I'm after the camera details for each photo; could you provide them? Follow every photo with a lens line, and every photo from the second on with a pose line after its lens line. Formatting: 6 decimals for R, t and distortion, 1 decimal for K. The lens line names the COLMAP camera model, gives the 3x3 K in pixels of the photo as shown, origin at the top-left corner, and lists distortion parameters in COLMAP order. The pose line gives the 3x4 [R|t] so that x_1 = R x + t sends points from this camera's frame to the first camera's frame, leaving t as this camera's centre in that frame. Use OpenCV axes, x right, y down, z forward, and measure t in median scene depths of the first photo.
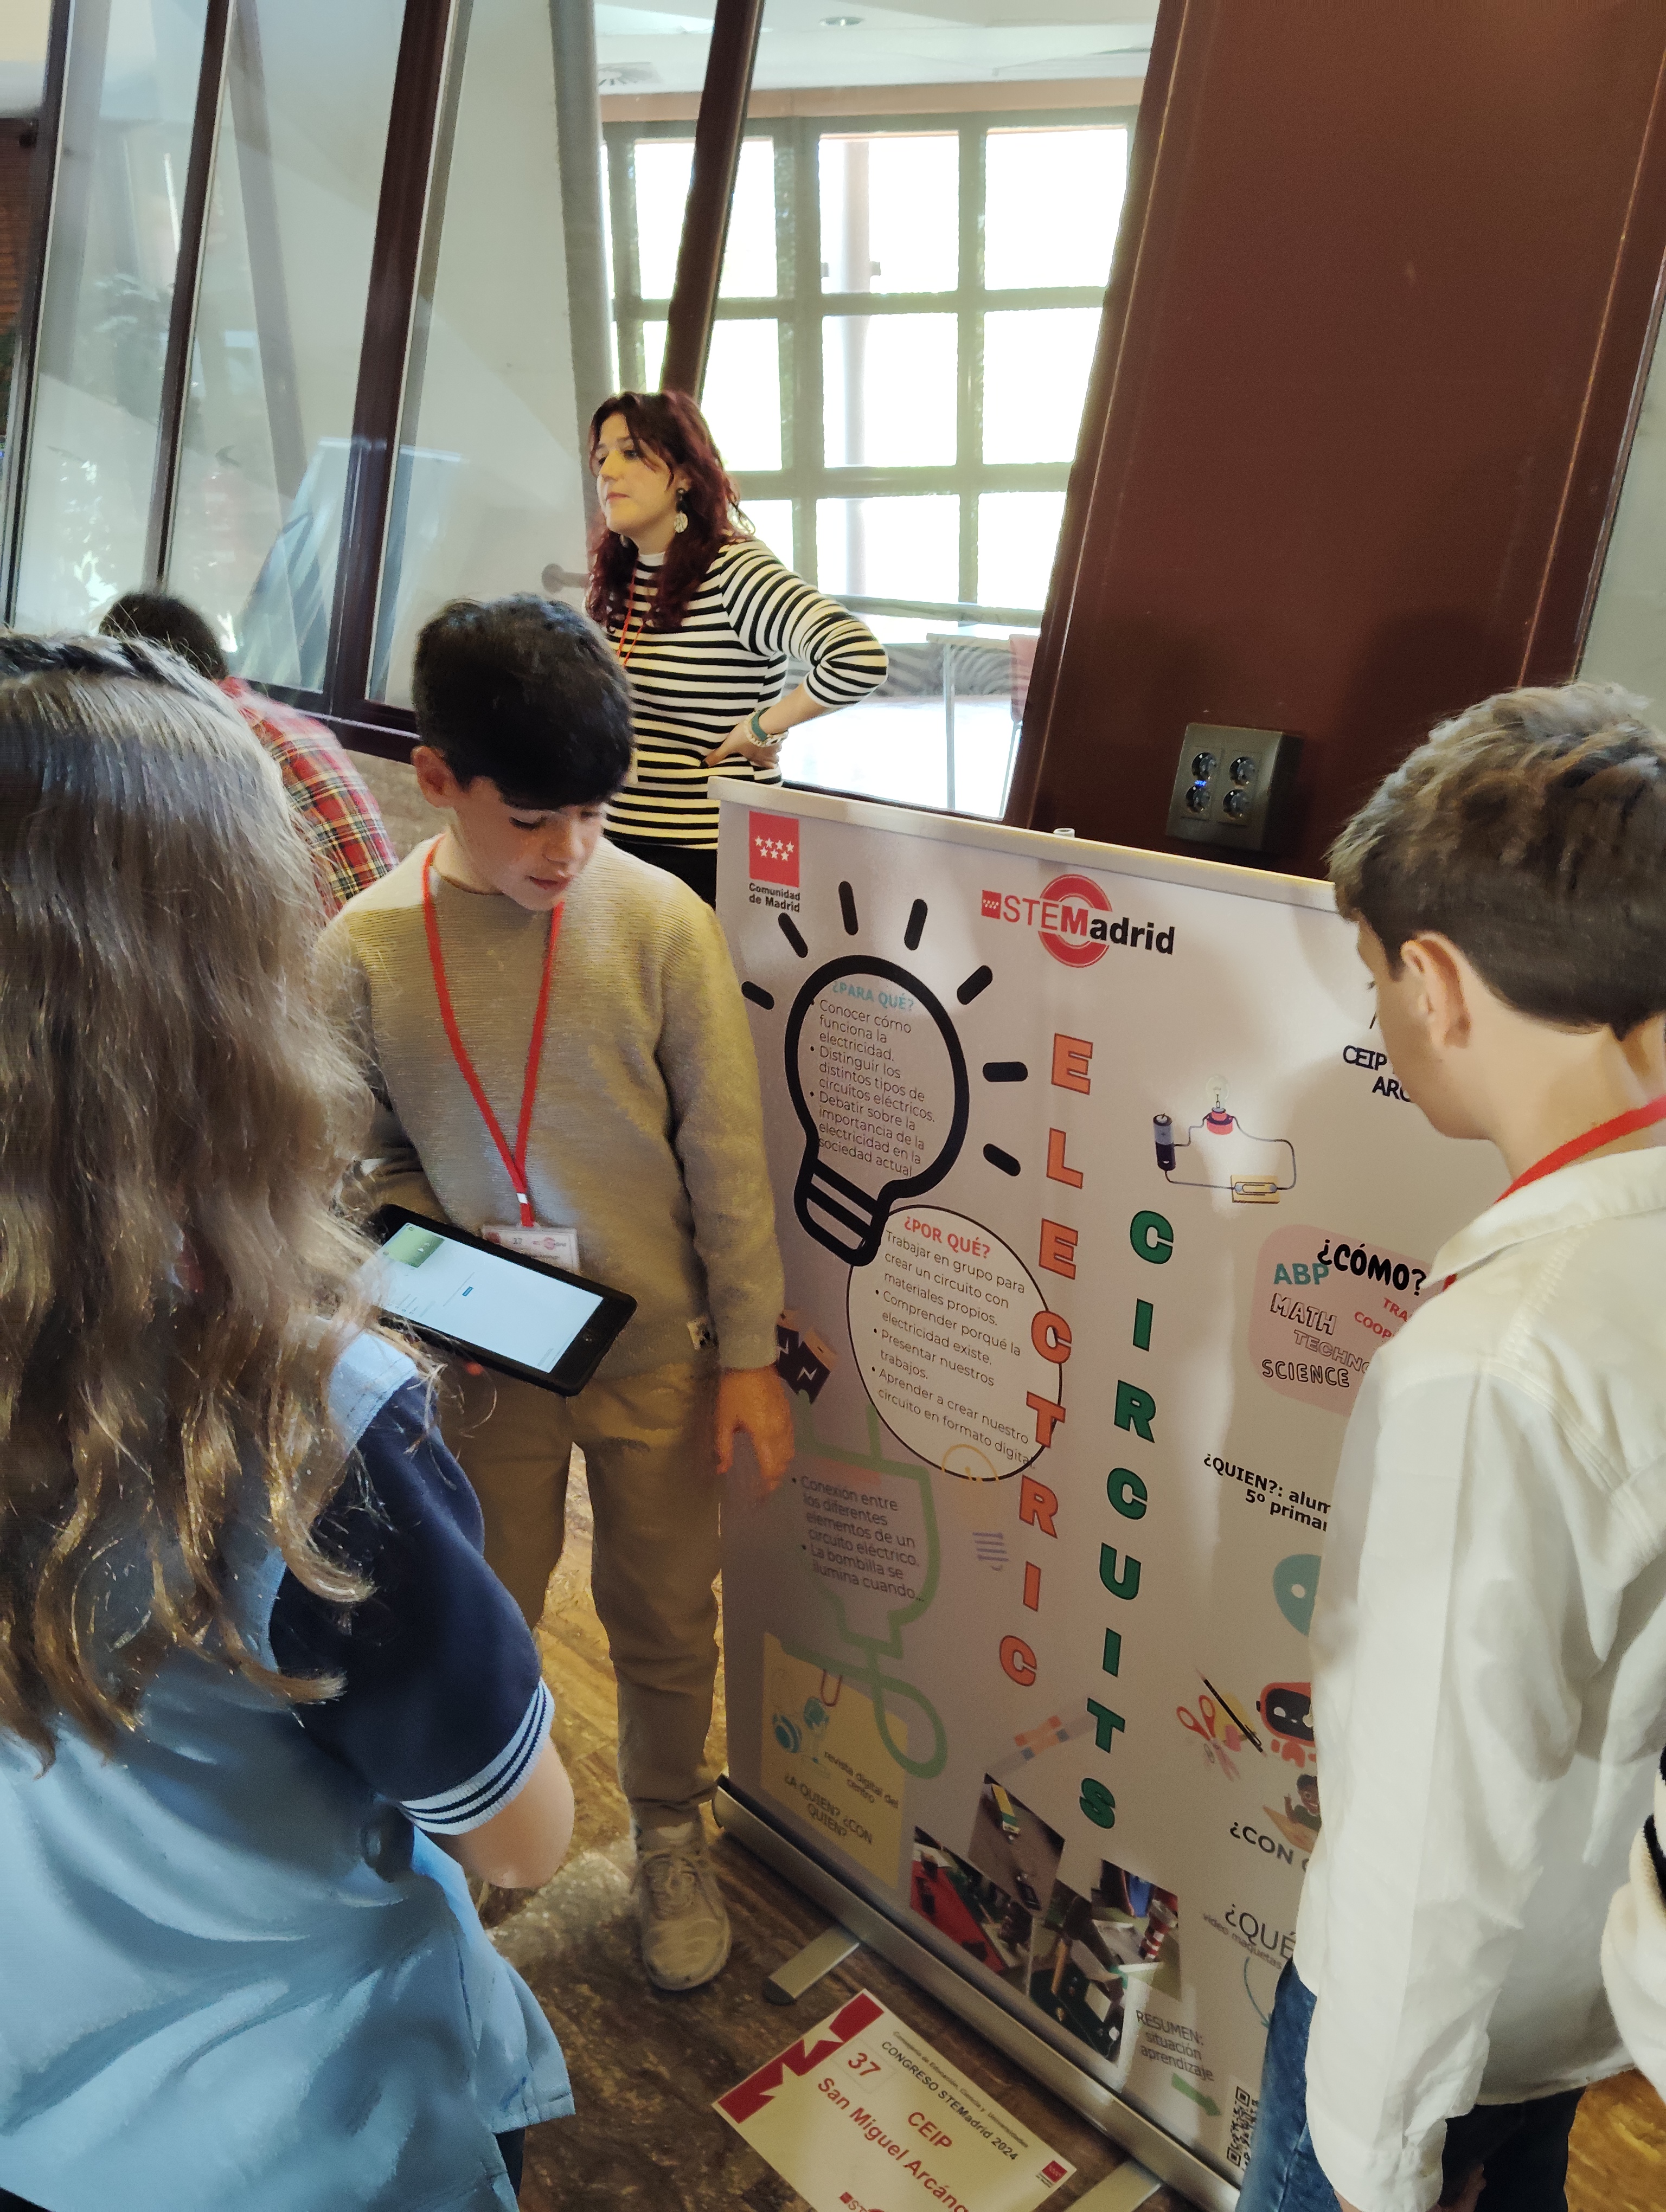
lens RADIAL K [[1818.7, 0, 839.8], [0, 1818.7, 1101.8], [0, 0, 1]] dist [0.013833, -0.059536]
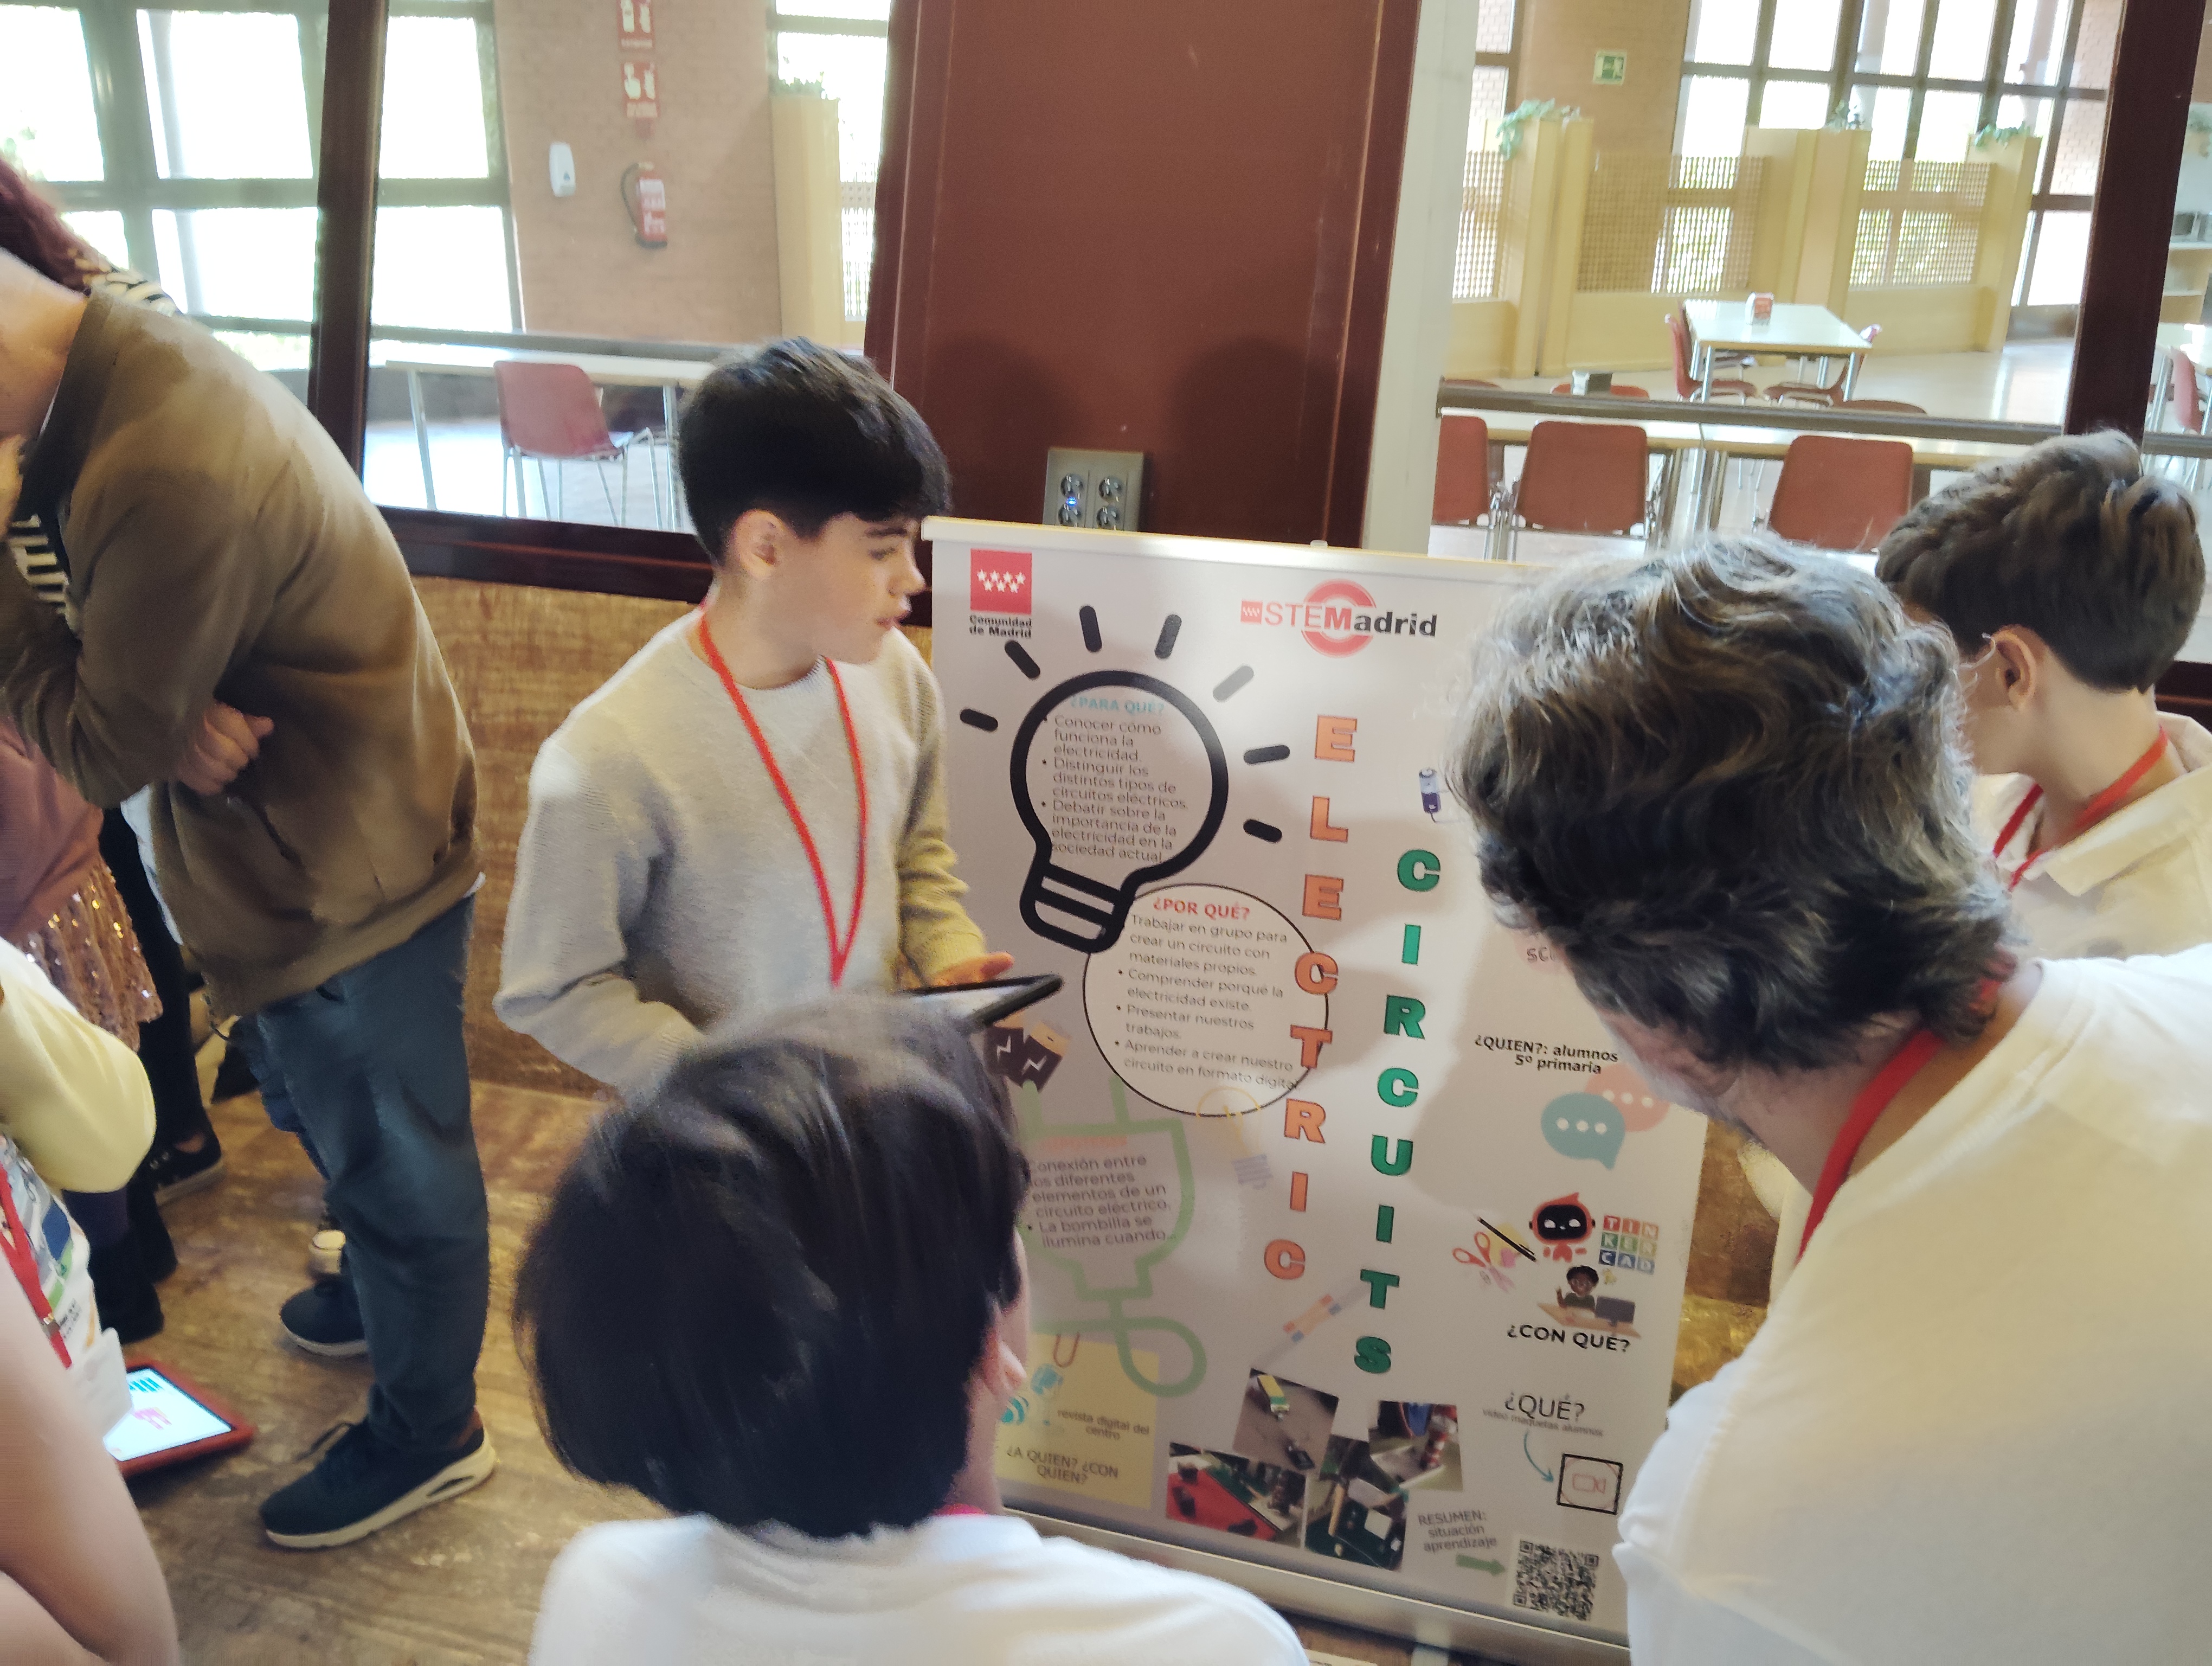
lens RADIAL K [[1818.7, 0, 1117.6], [0, 1818.7, 827.7], [0, 0, 1]] dist [0.013833, -0.059536]
pose [[0.853184, -0.146327, 0.500665, -0.545568], [0.143295, 0.988667, 0.044763, -0.033793], [-0.501541, 0.033551, 0.864483, 0.040592]]
